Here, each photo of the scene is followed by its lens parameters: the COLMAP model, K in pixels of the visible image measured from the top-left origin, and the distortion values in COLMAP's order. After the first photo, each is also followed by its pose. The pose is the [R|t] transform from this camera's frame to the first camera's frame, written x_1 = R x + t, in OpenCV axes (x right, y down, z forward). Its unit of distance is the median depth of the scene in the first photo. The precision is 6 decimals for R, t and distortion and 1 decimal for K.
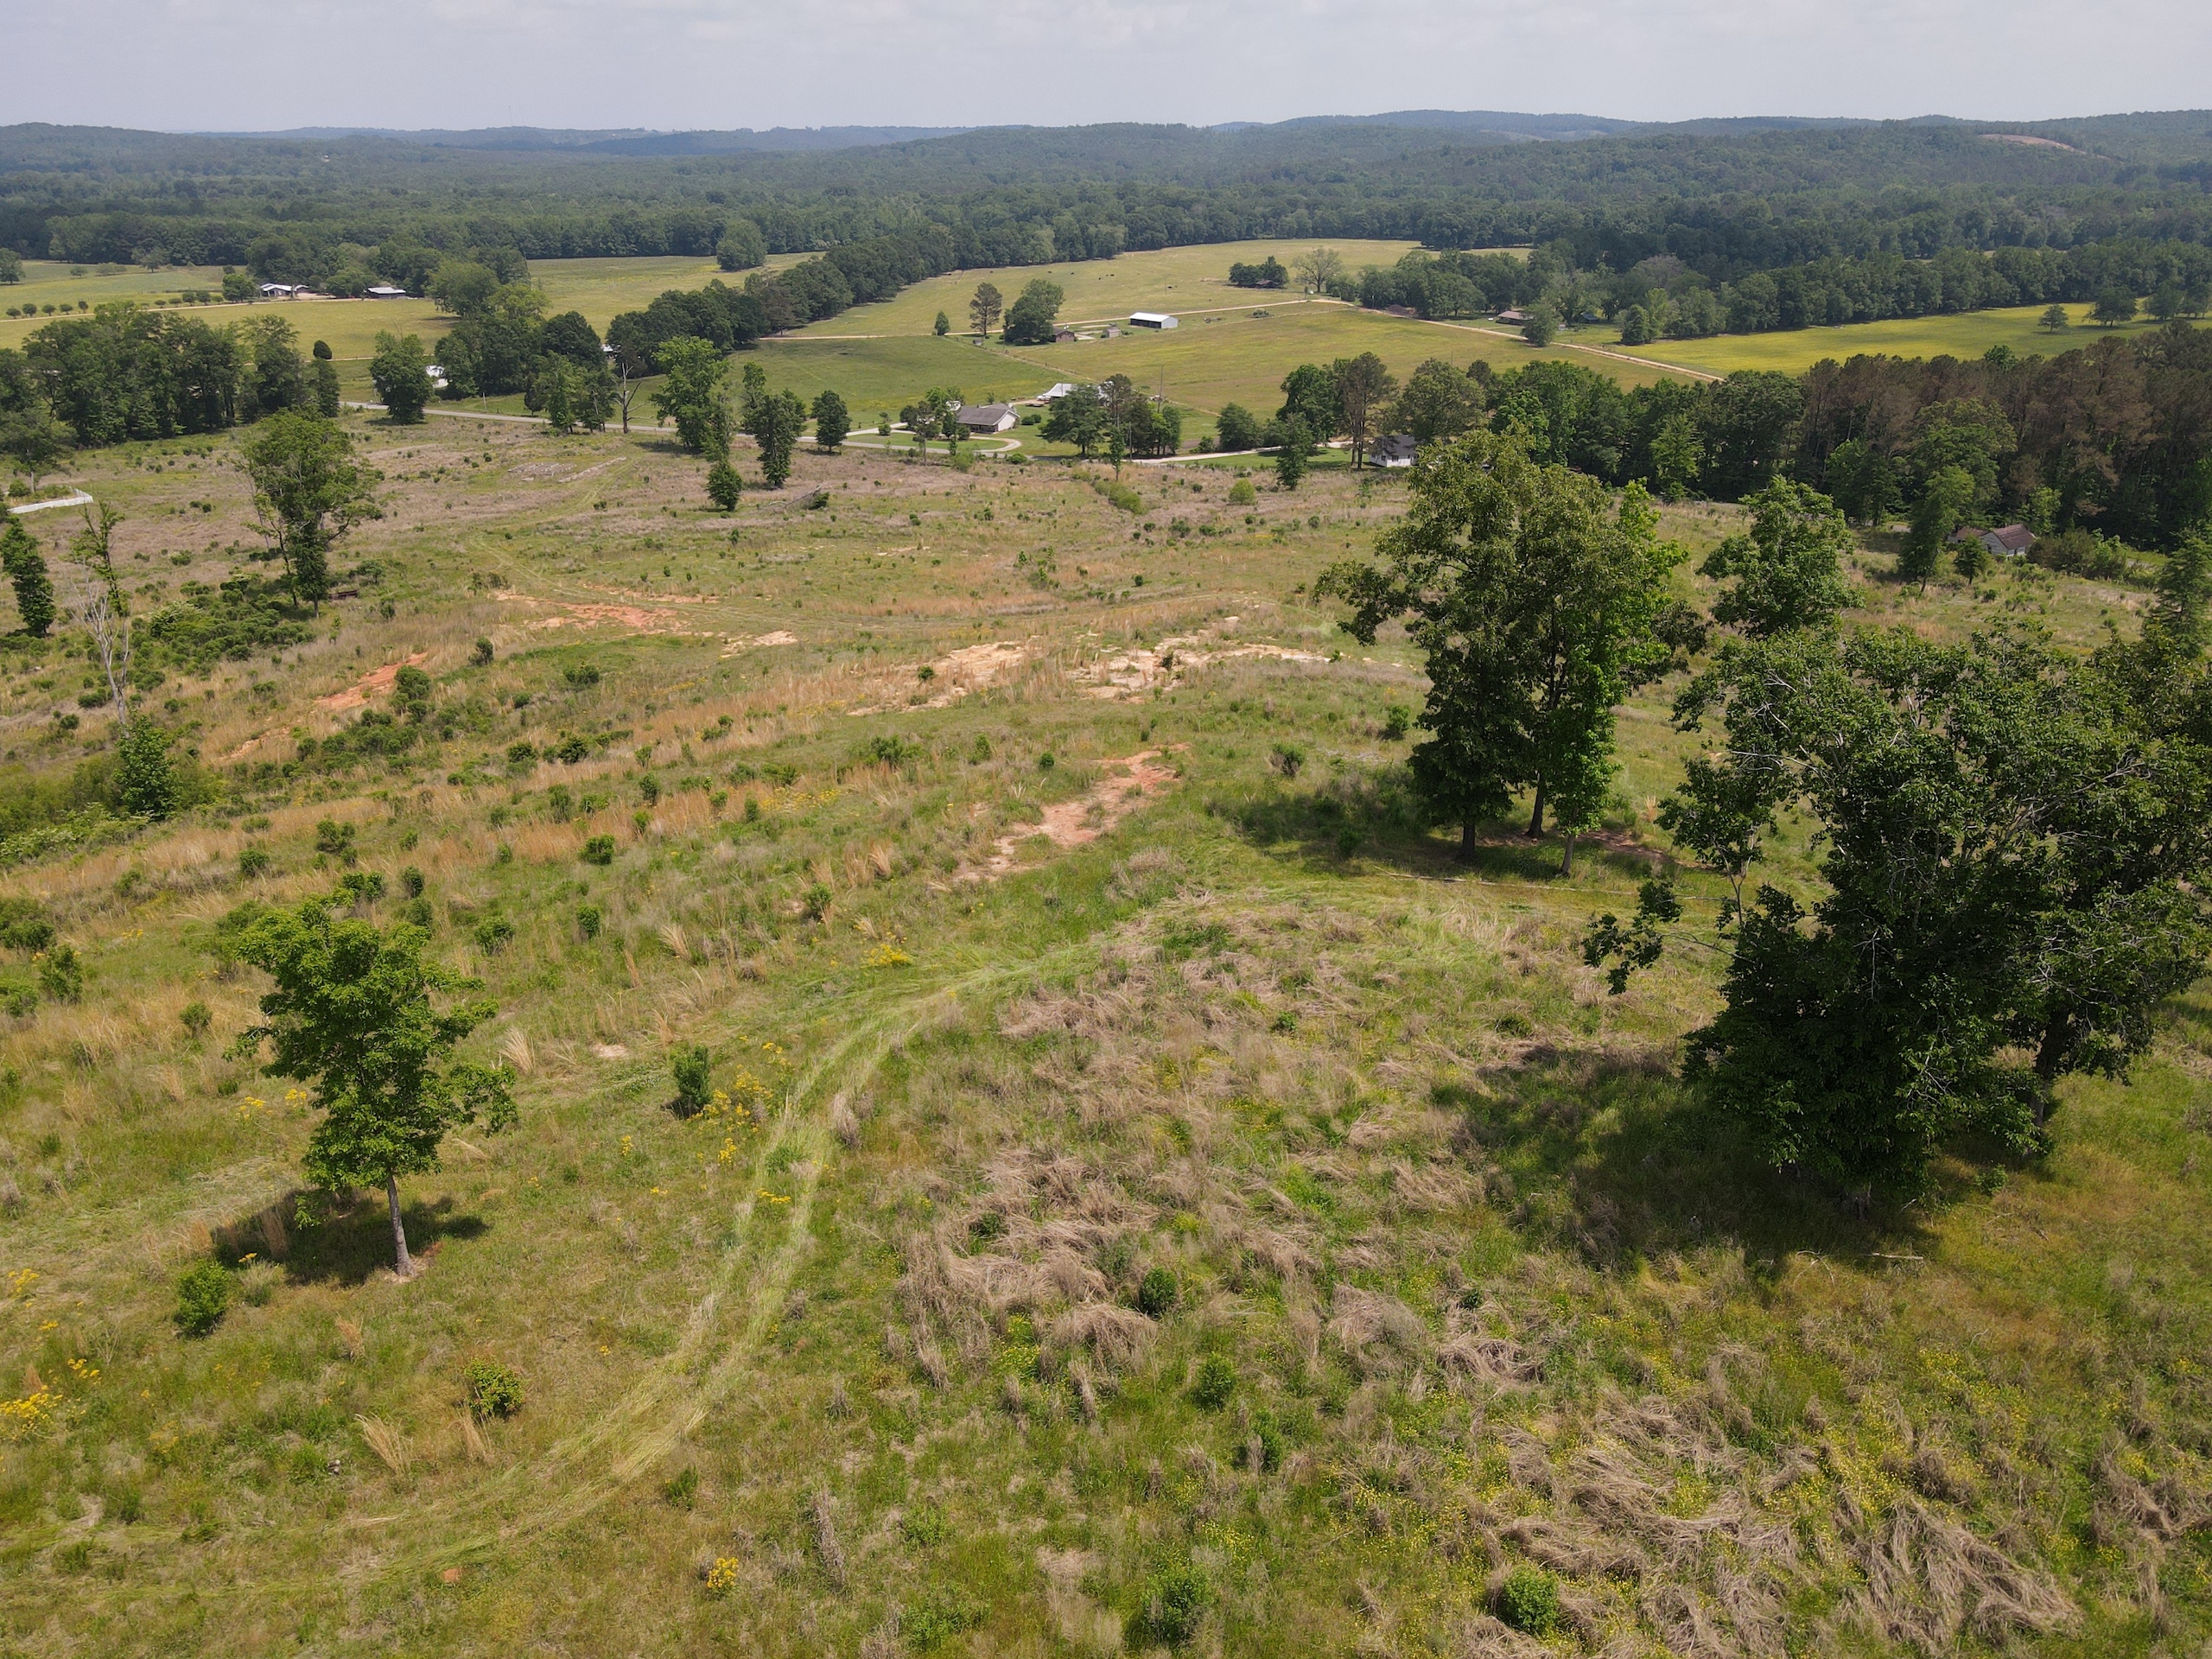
lens RADIAL K [[1624.7, 0, 1106.2], [0, 1624.7, 819.1], [0, 0, 1]] dist [0.021904, -0.009524]
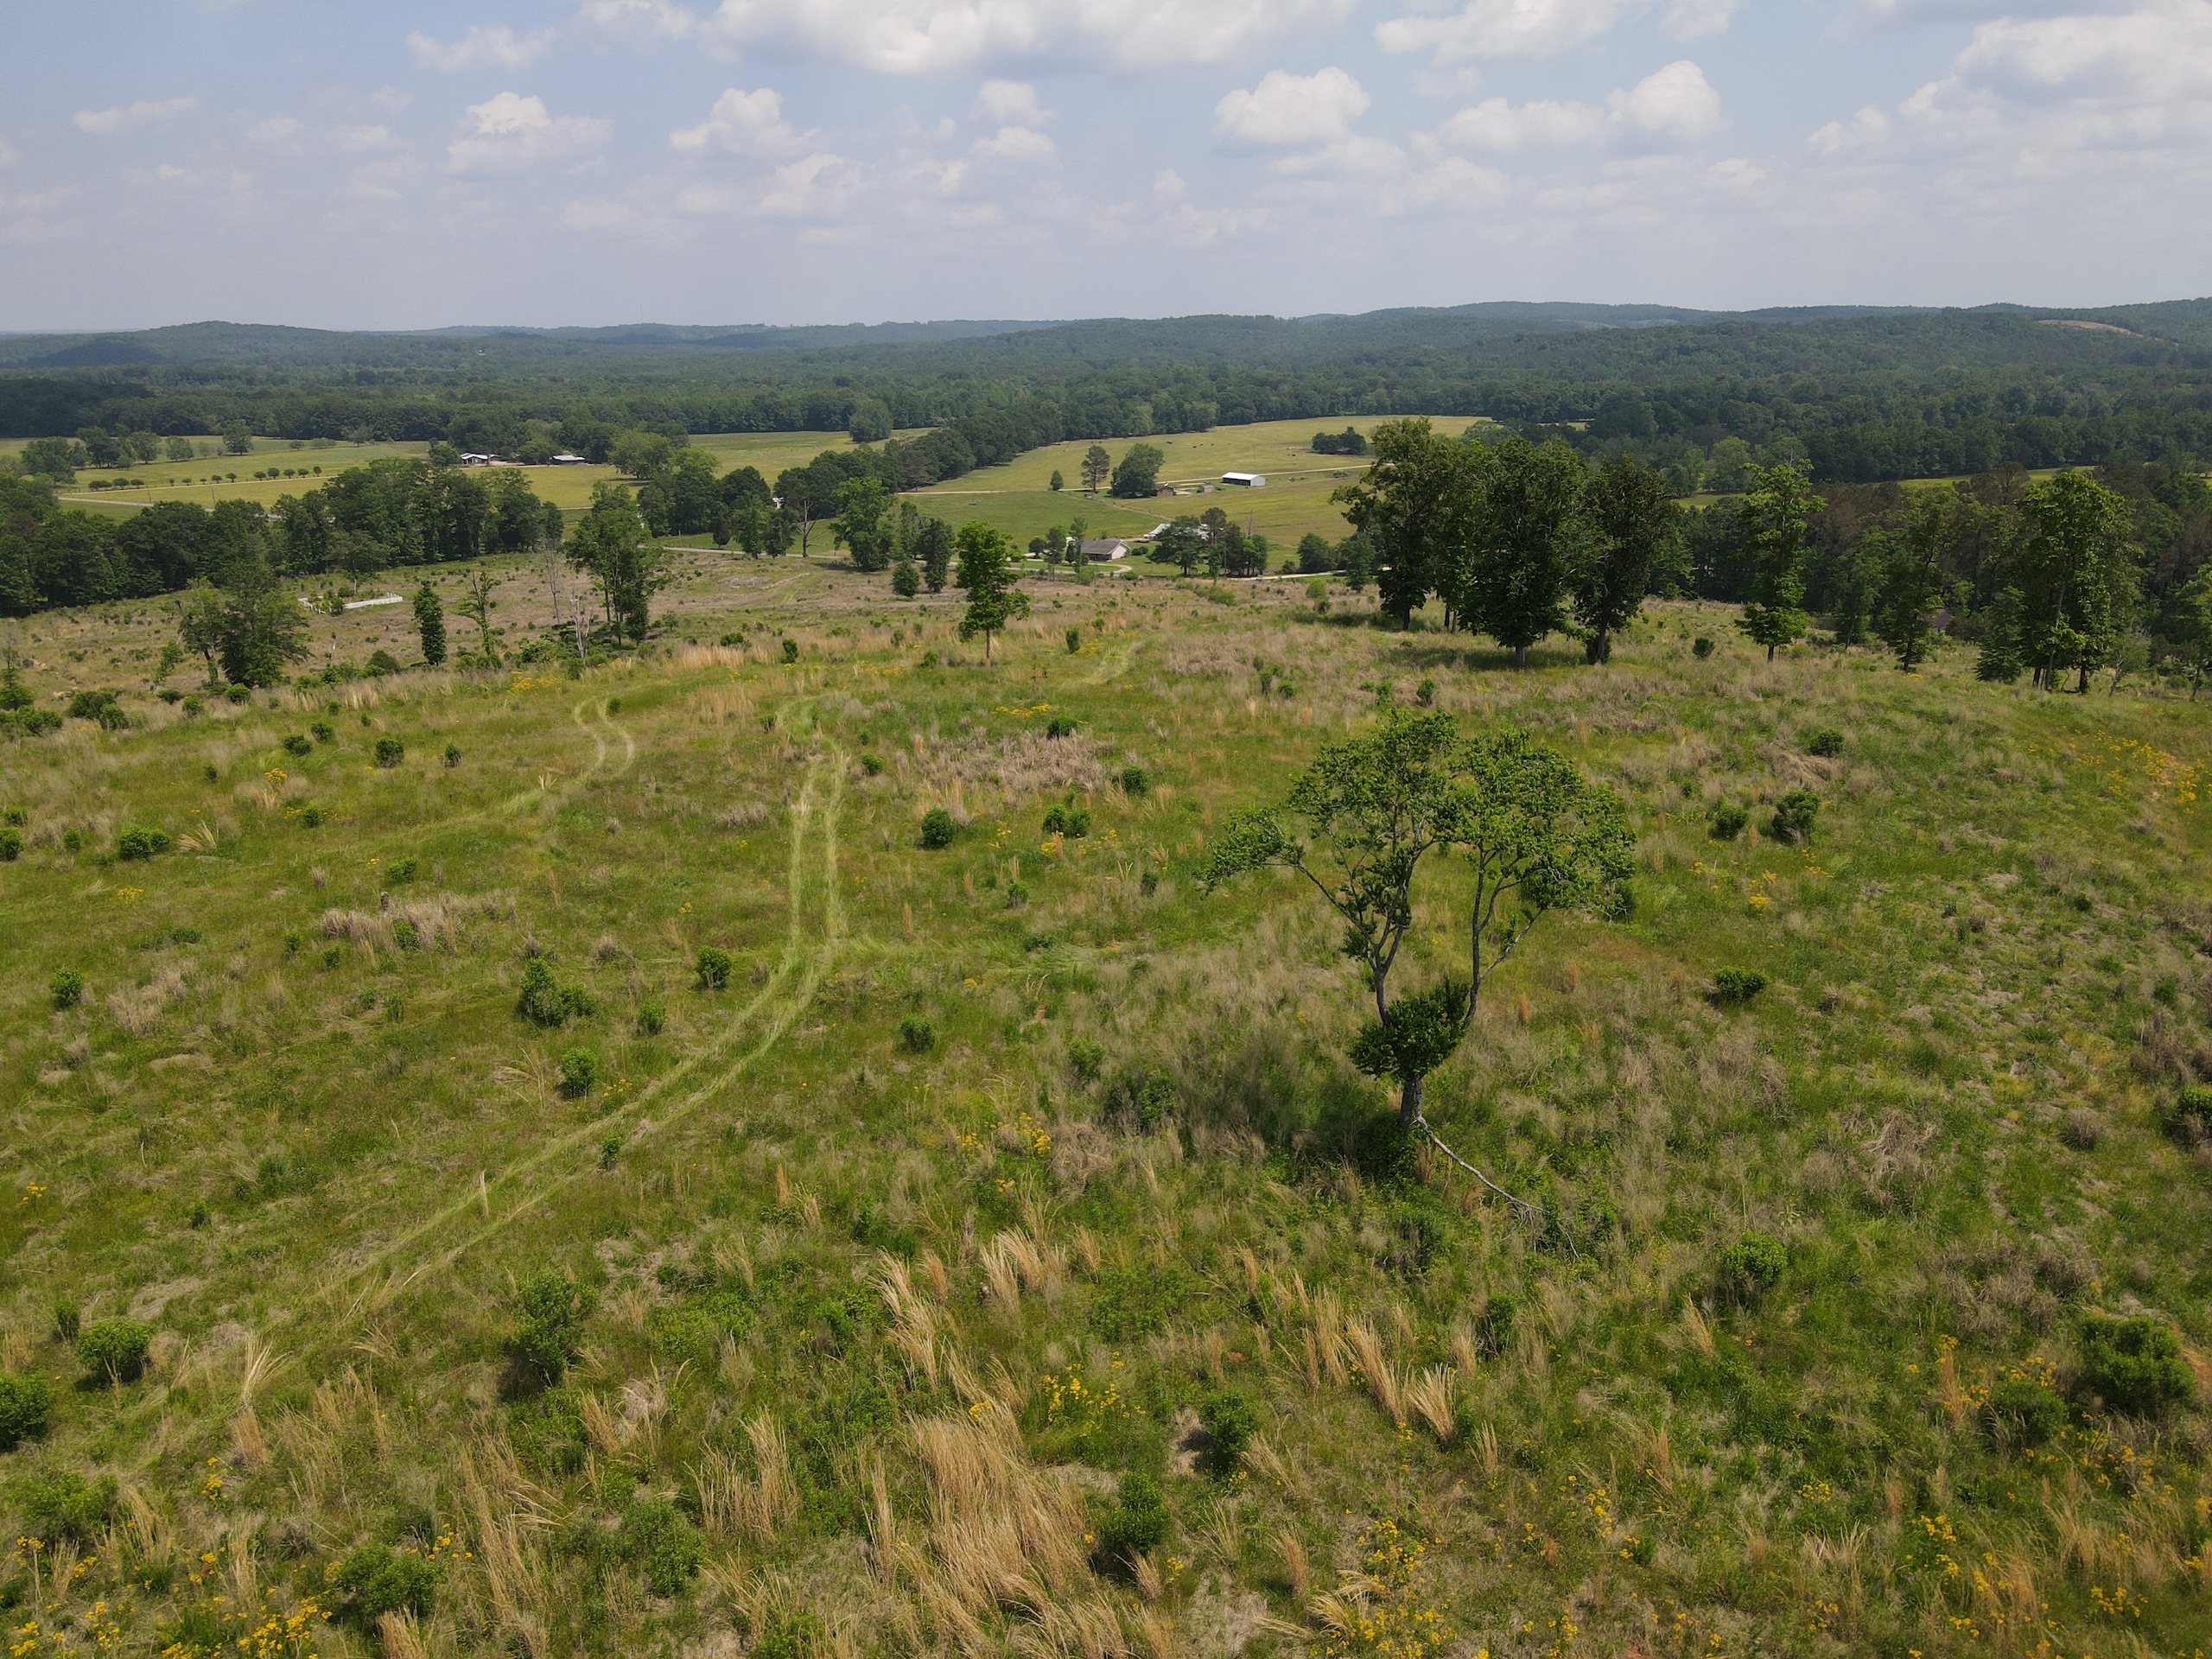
lens RADIAL K [[1624.7, 0, 1107.0], [0, 1624.7, 804.0], [0, 0, 1]] dist [0.021904, -0.009524]
pose [[0.998598, 0.008964, -0.052178, -0.007488], [-0.014766, 0.993610, -0.111895, 0.076525], [0.050841, 0.112508, 0.992349, -0.165110]]
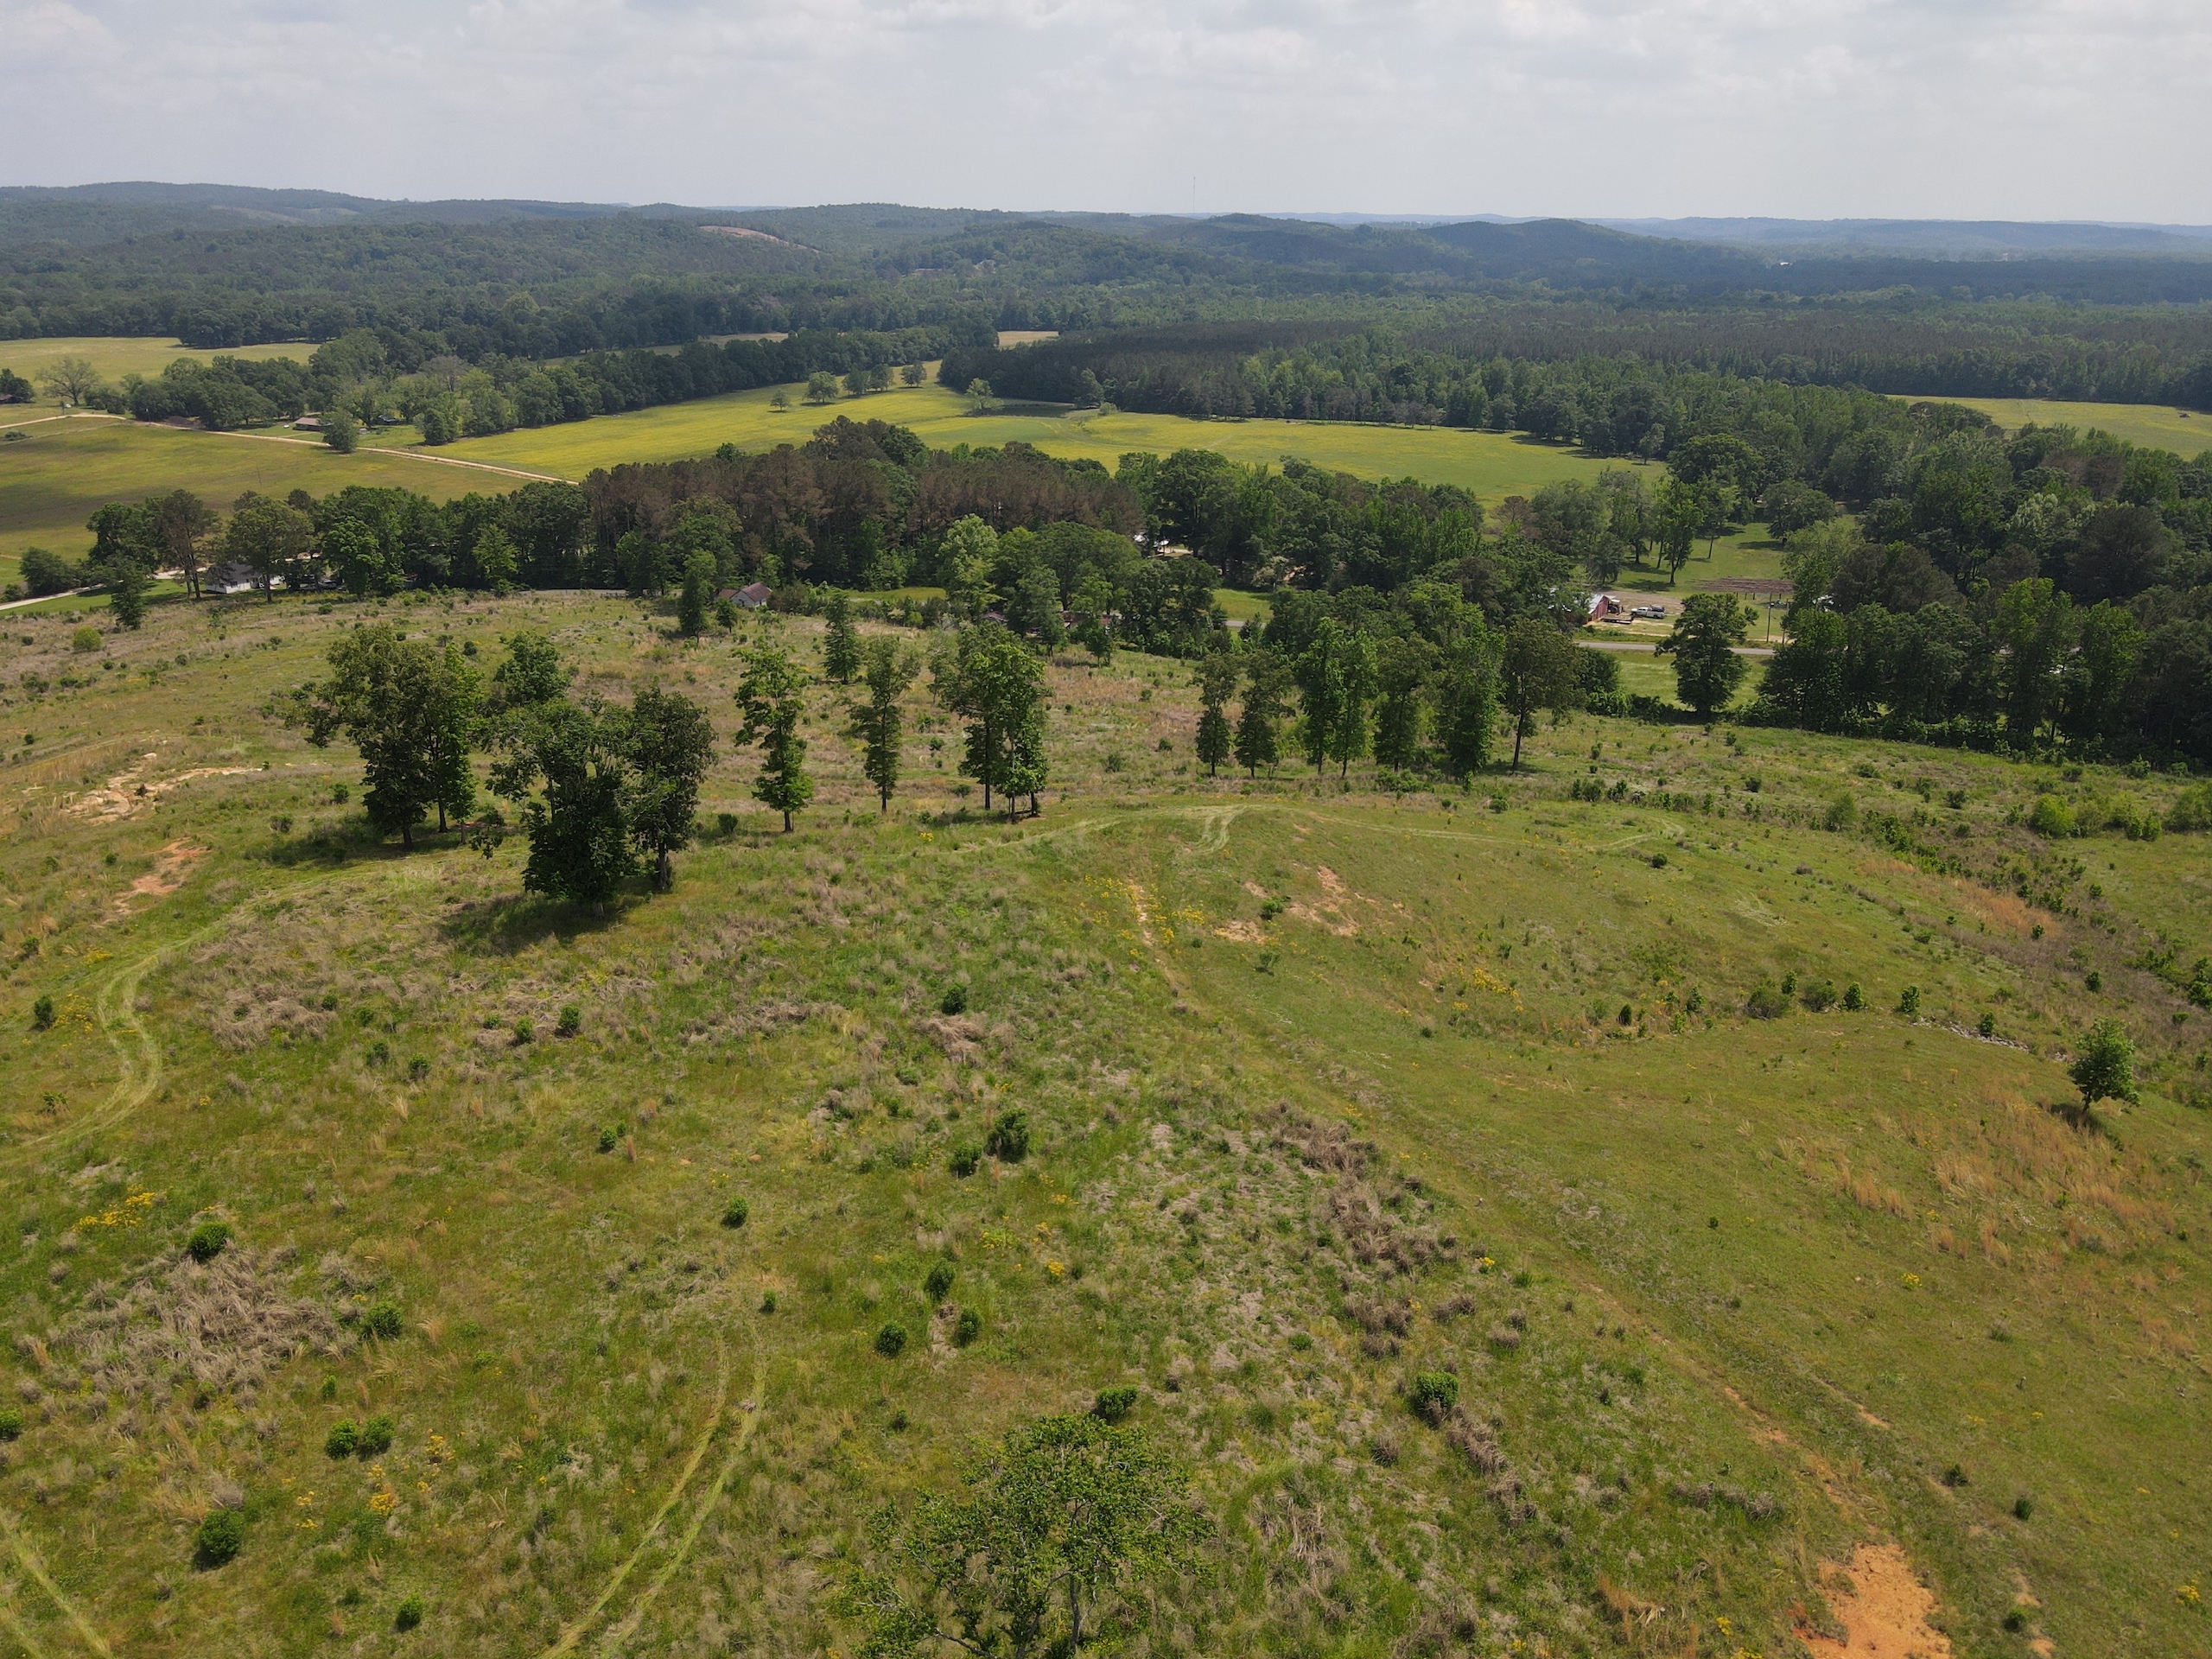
lens RADIAL K [[1624.7, 0, 1118.0], [0, 1624.7, 801.0], [0, 0, 1]] dist [0.021904, -0.009524]
pose [[0.771961, -0.206004, 0.601364, -0.043638], [0.235201, 0.971457, 0.030860, 0.017322], [-0.590556, 0.117618, 0.798379, -0.161877]]
